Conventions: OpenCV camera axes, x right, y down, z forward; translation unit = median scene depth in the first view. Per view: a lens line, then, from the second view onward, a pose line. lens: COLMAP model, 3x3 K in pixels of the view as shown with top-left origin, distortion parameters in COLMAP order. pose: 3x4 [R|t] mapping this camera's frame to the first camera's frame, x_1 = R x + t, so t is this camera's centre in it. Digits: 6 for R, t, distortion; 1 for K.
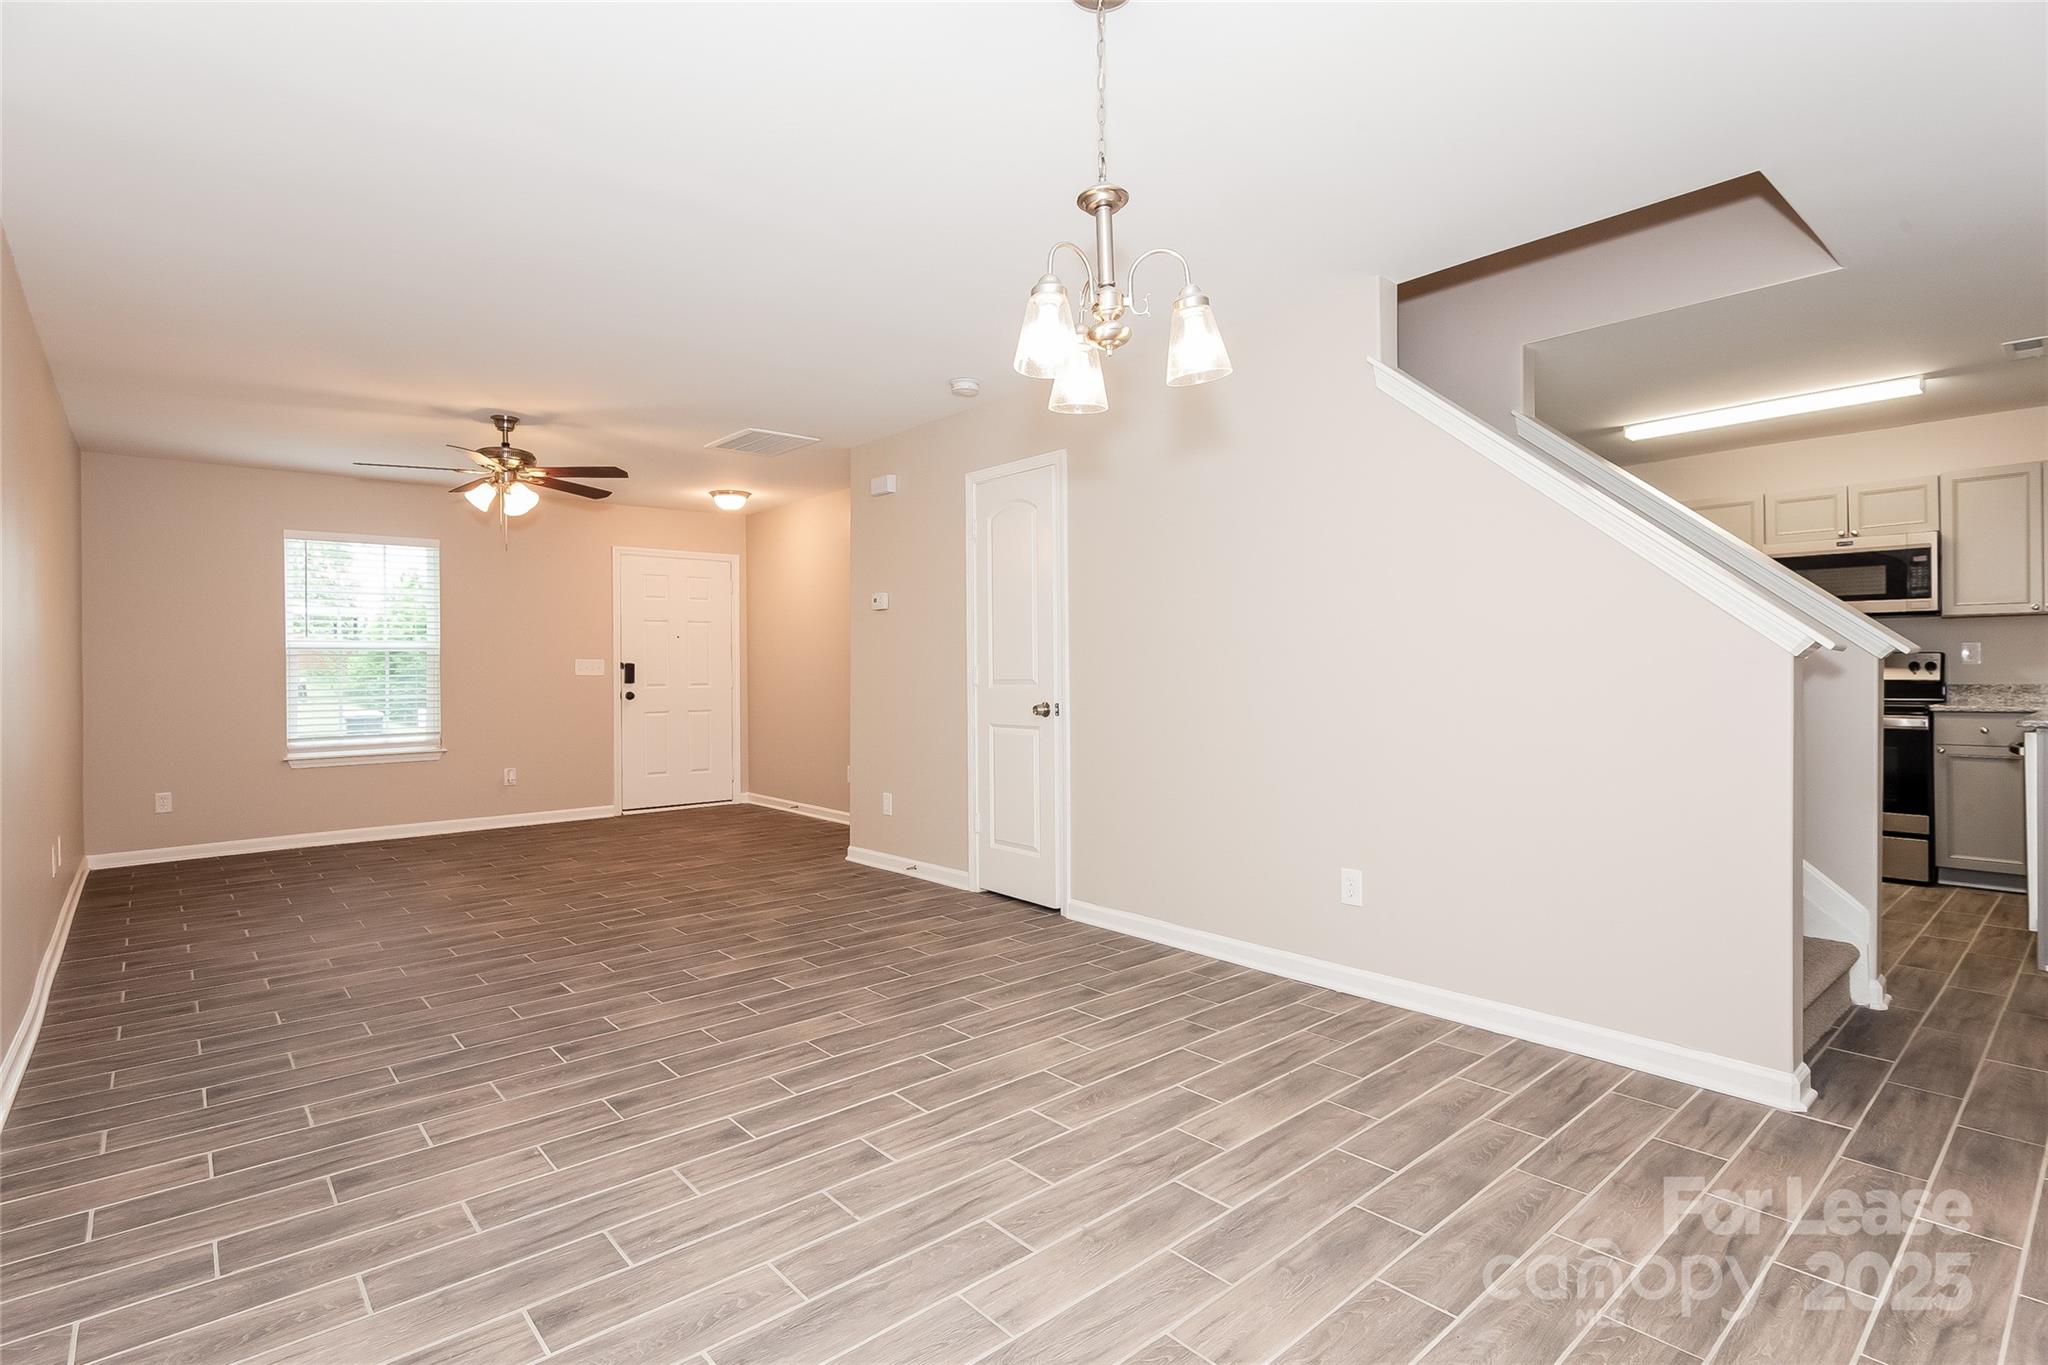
lens RADIAL K [[986.9, 0, 1009.7], [0, 986.9, 665.0], [0, 0, 1]] dist [-0.001350, -0.001483]
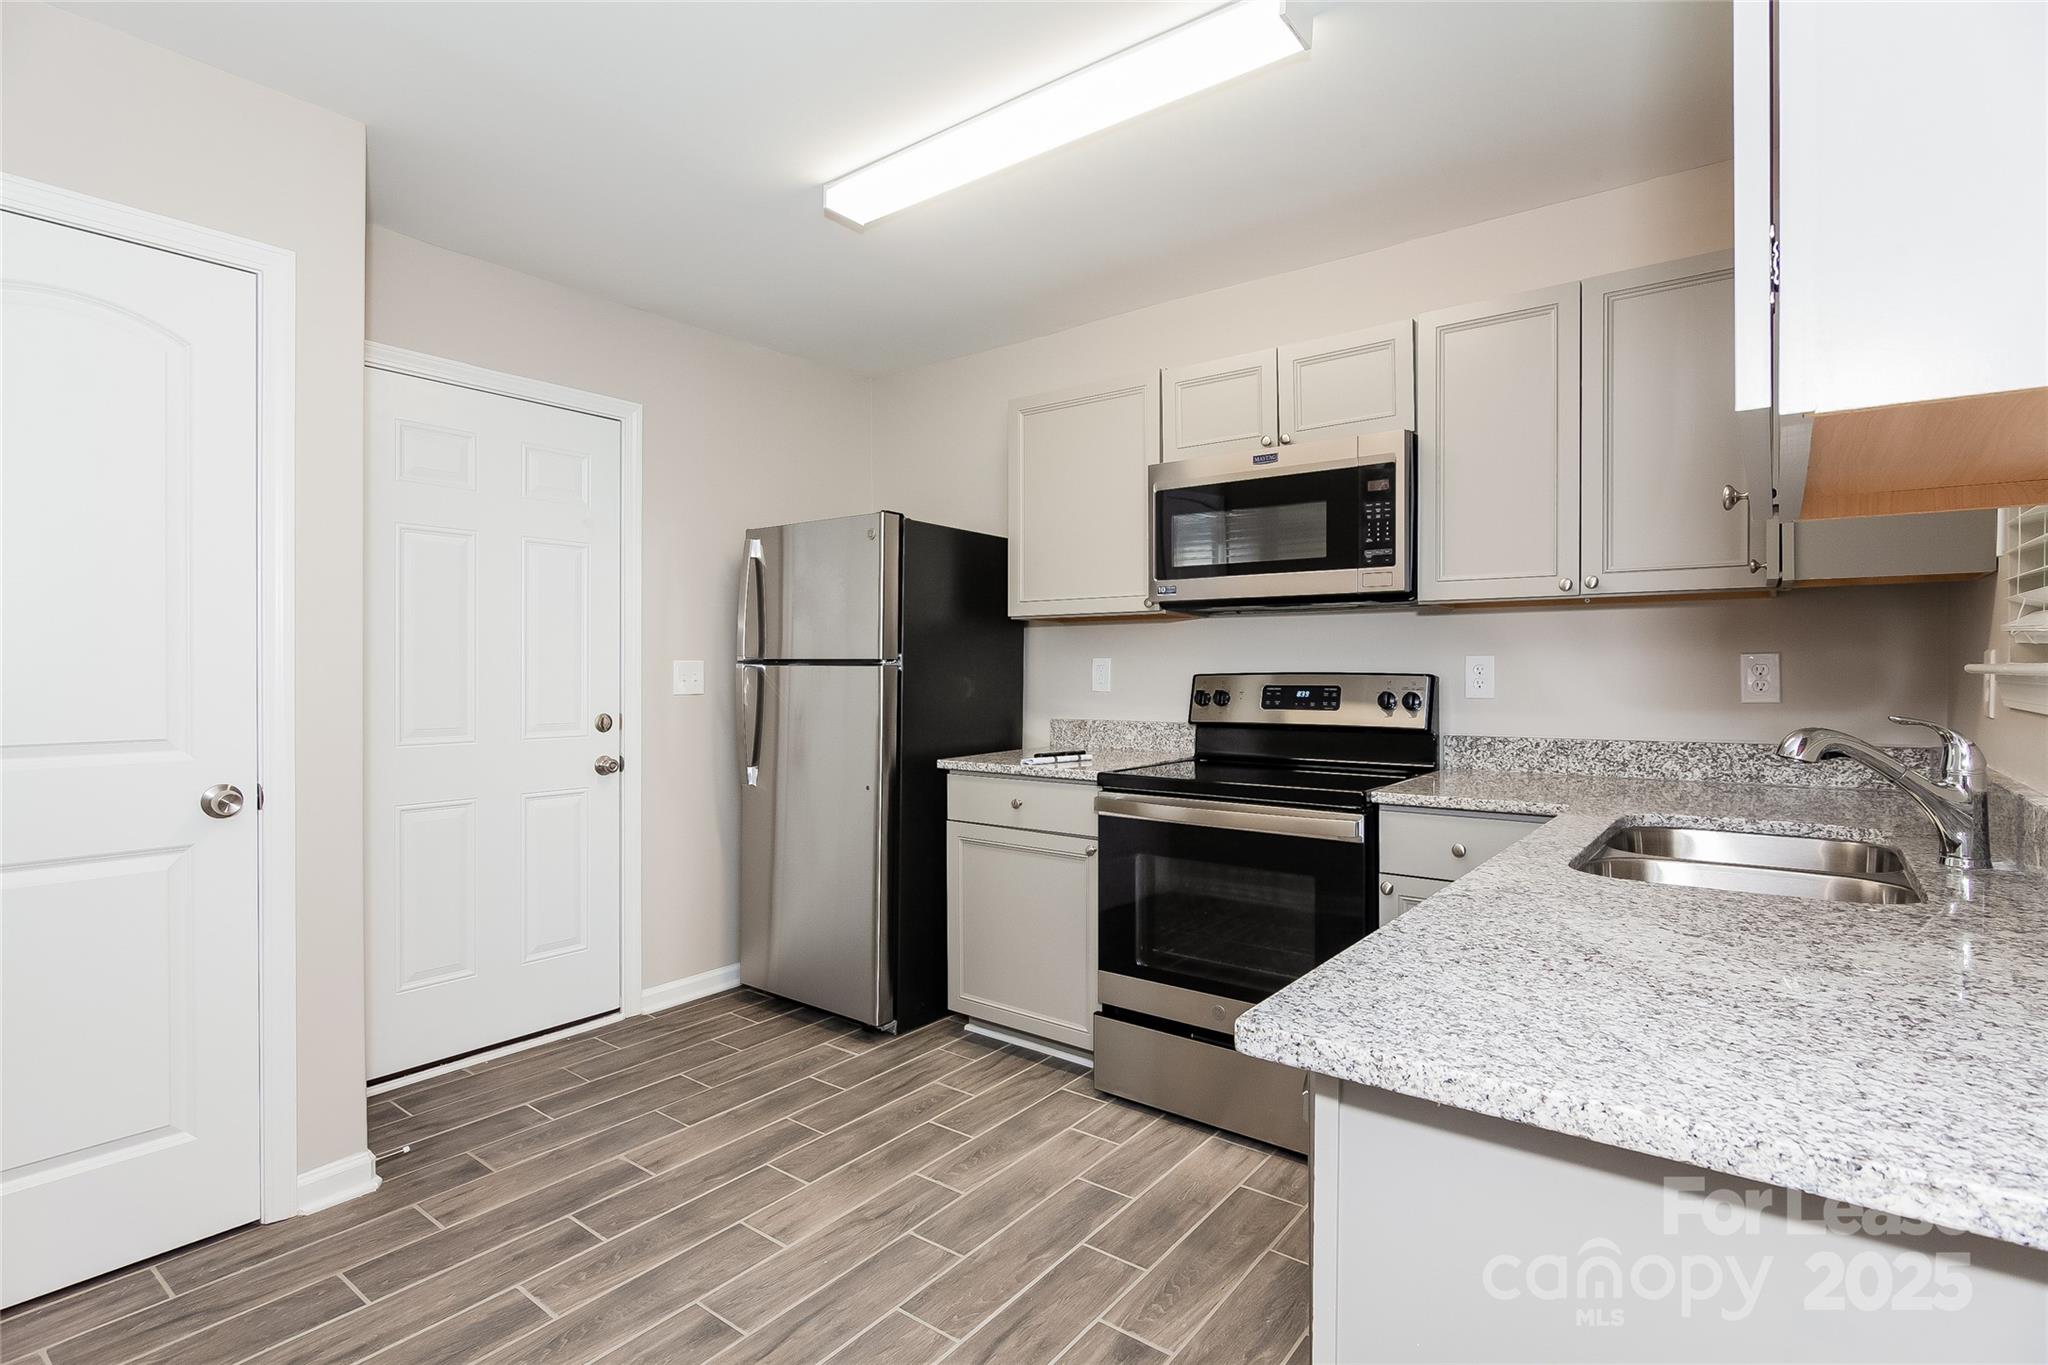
lens RADIAL K [[986.9, 0, 1037.8], [0, 986.9, 690.9], [0, 0, 1]] dist [-0.001350, -0.001483]
pose [[0.976434, -0.003957, 0.215782, 0.632238], [0.000761, 0.999889, 0.014893, -0.012335], [-0.215817, -0.014378, 0.976328, 0.537572]]
